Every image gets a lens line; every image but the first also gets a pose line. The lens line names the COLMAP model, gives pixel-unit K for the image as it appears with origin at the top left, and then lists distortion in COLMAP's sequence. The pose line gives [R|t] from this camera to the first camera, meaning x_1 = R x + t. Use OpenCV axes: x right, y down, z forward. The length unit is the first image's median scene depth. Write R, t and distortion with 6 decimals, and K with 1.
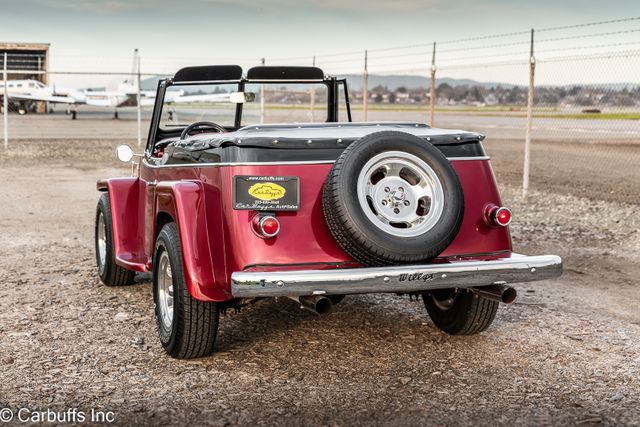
lens RADIAL K [[1099.0, 0, 300.4], [0, 1099.0, 213.7], [0, 0, 1]] dist [-0.006557, -0.001656]
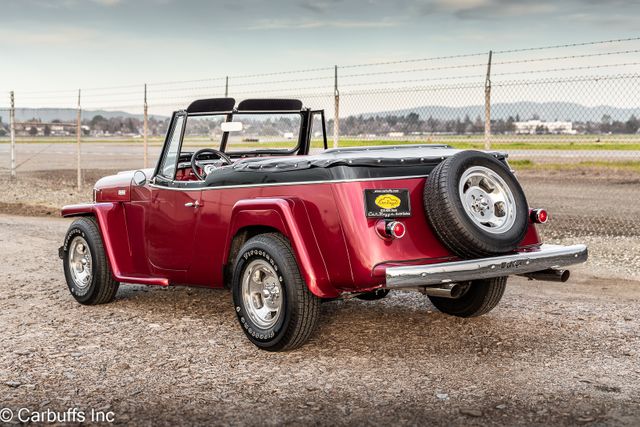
lens RADIAL K [[1099.0, 0, 300.4], [0, 1099.0, 213.7], [0, 0, 1]] dist [-0.006557, -0.001656]
pose [[0.939535, -0.037372, 0.340408, -0.377308], [0.047229, 0.998669, -0.020714, 0.009534], [-0.339181, 0.035539, 0.940049, -0.075496]]
